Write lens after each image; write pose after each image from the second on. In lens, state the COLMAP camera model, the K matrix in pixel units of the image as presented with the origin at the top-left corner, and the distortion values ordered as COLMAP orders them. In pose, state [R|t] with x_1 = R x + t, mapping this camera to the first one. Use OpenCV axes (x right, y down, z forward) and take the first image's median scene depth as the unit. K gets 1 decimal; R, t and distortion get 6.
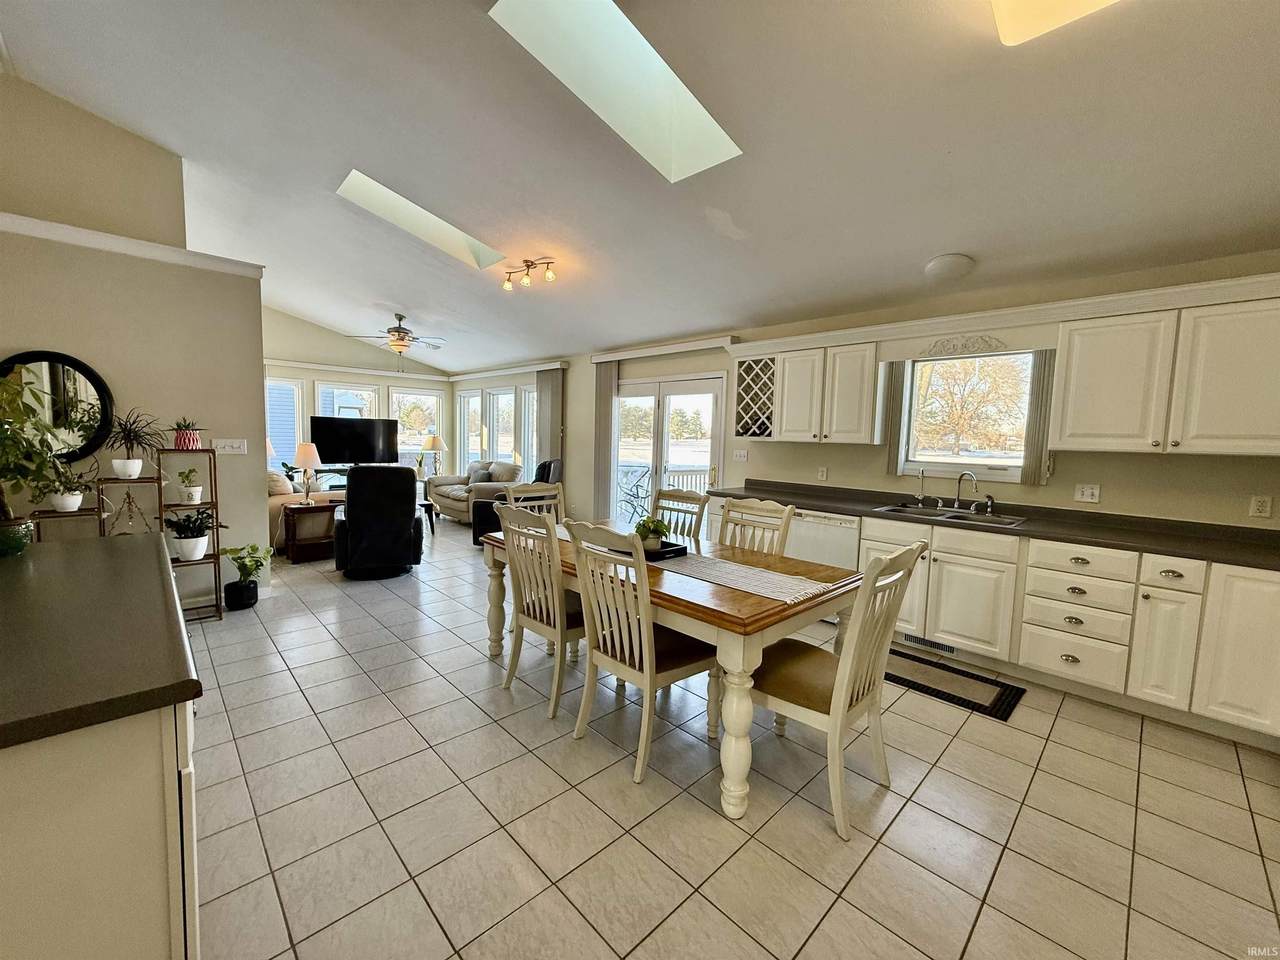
lens RADIAL K [[512.2, 0, 639.7], [0, 512.2, 479.7], [0, 0, 1]] dist [0.000930, 0.000042]
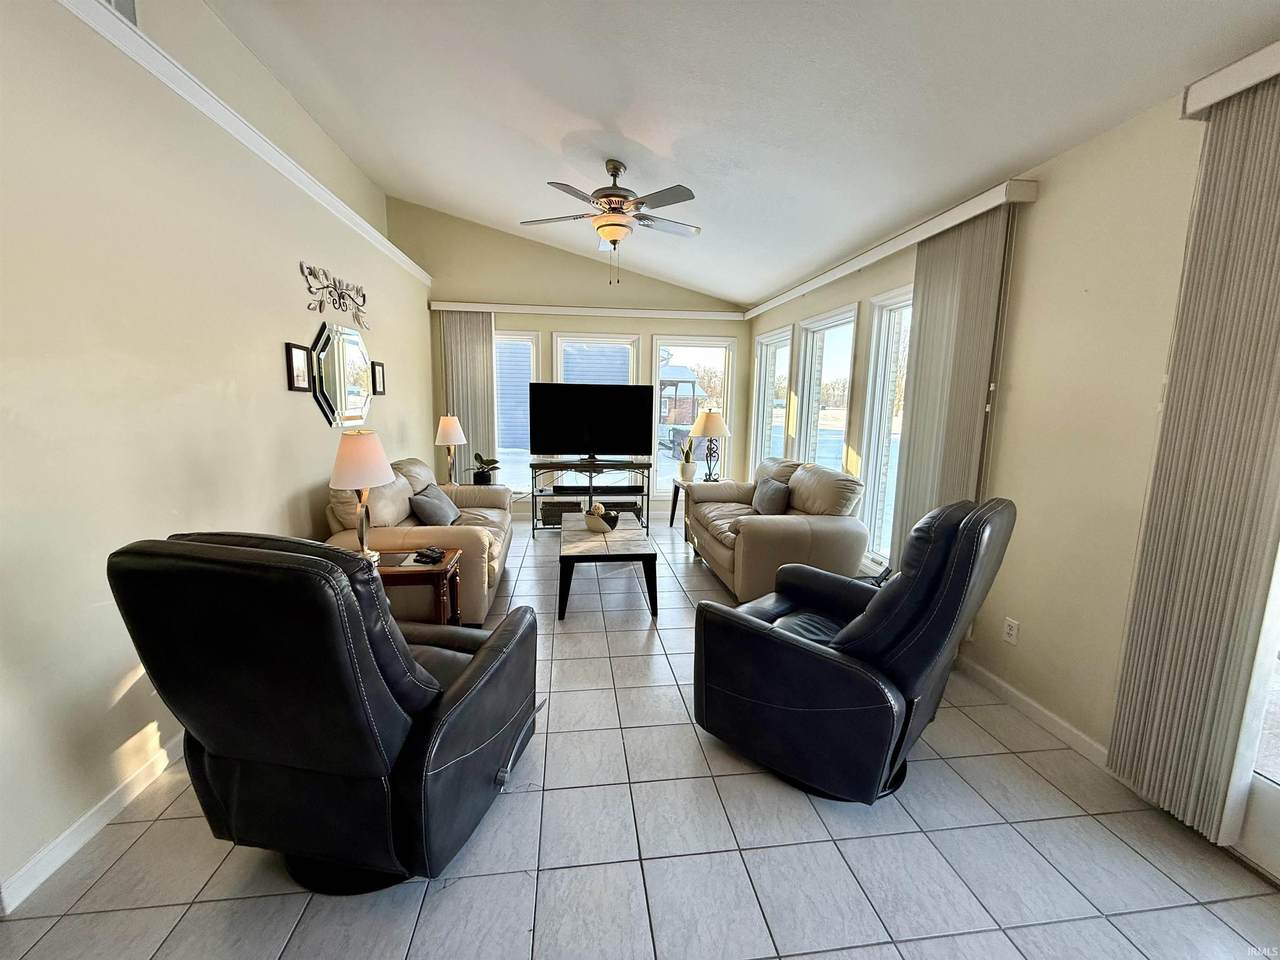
lens RADIAL K [[512.2, 0, 637.1], [0, 512.2, 479.6], [0, 0, 1]] dist [0.000930, 0.000042]
pose [[0.798878, 0.074158, -0.596905, -0.118564], [-0.043087, 0.996877, 0.066182, -0.046853], [0.599948, -0.027152, 0.799578, 0.522002]]
